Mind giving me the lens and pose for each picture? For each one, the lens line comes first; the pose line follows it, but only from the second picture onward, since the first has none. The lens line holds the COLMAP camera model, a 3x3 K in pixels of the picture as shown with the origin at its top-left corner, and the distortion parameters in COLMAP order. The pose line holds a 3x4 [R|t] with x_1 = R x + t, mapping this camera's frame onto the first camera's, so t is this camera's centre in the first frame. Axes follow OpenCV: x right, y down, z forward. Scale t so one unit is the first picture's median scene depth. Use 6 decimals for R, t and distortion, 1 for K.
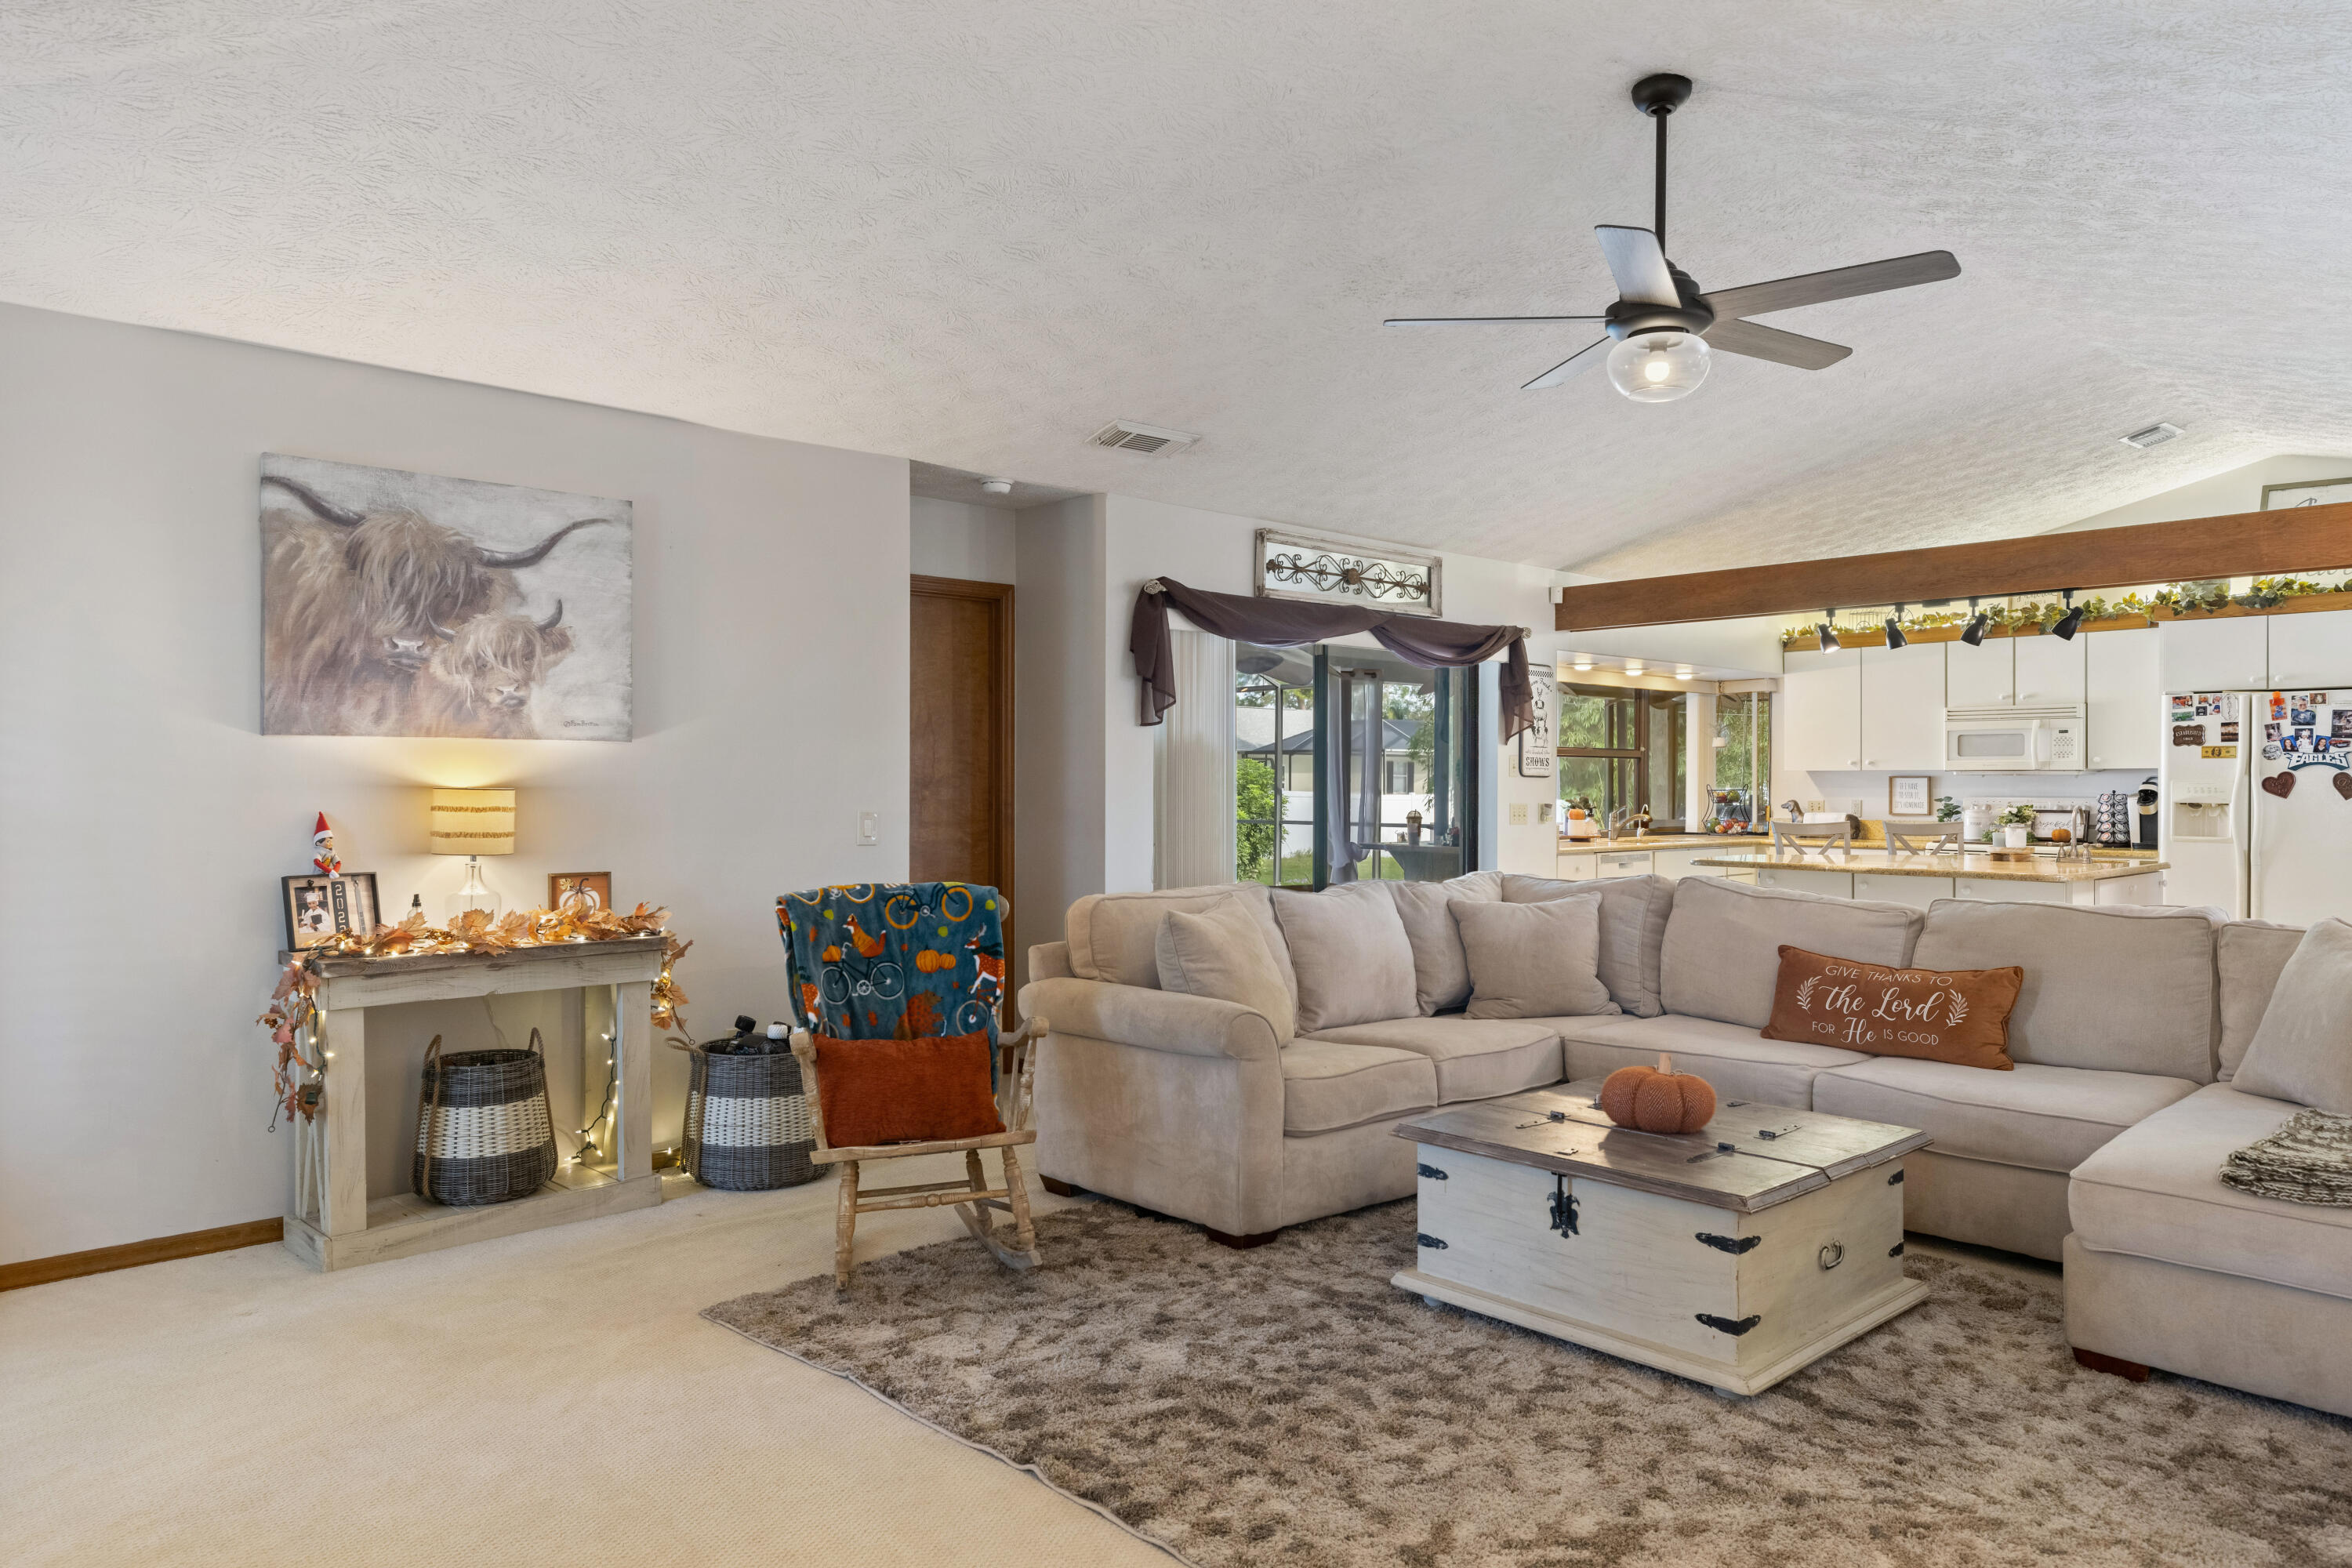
lens RADIAL K [[1522.6, 0, 1161.3], [0, 1522.6, 789.6], [0, 0, 1]] dist [0.005040, 0.003562]
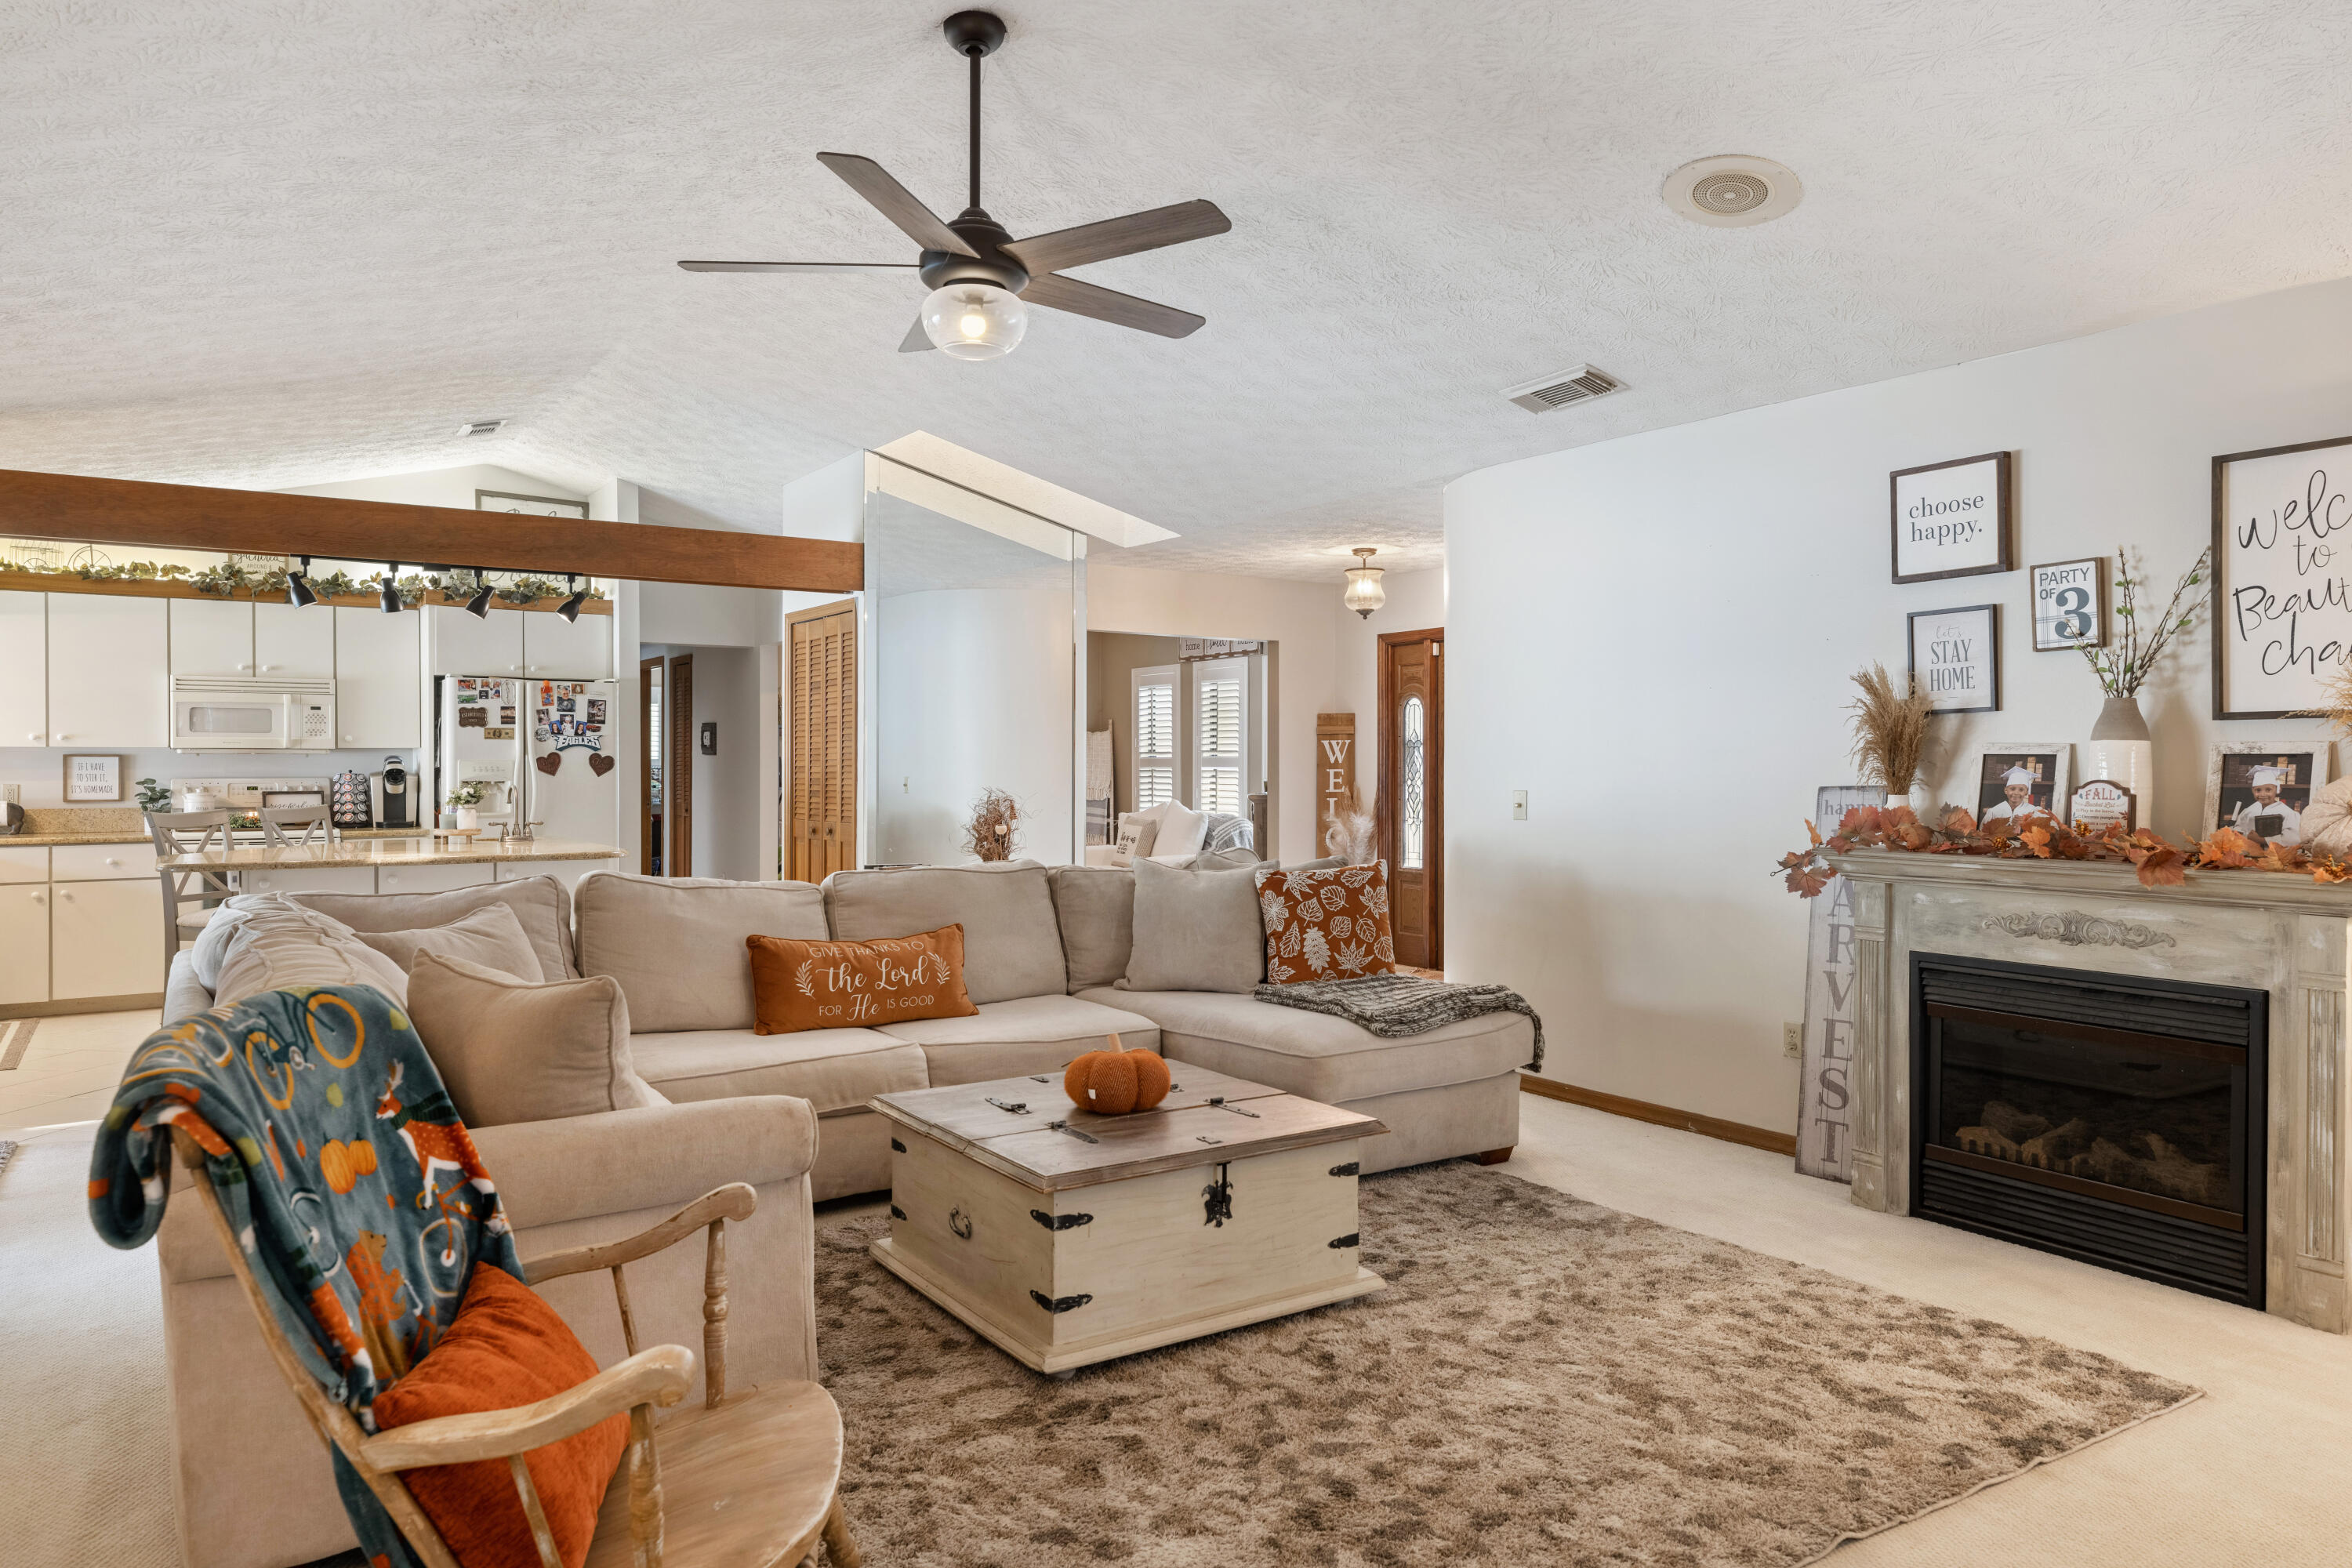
lens RADIAL K [[1522.6, 0, 1167.3], [0, 1522.6, 775.6], [0, 0, 1]] dist [0.005040, 0.003562]
pose [[0.150858, -0.009432, 0.988510, -0.552180], [0.004951, 0.999949, 0.008785, -0.003779], [-0.988543, 0.003569, 0.150897, 0.692625]]
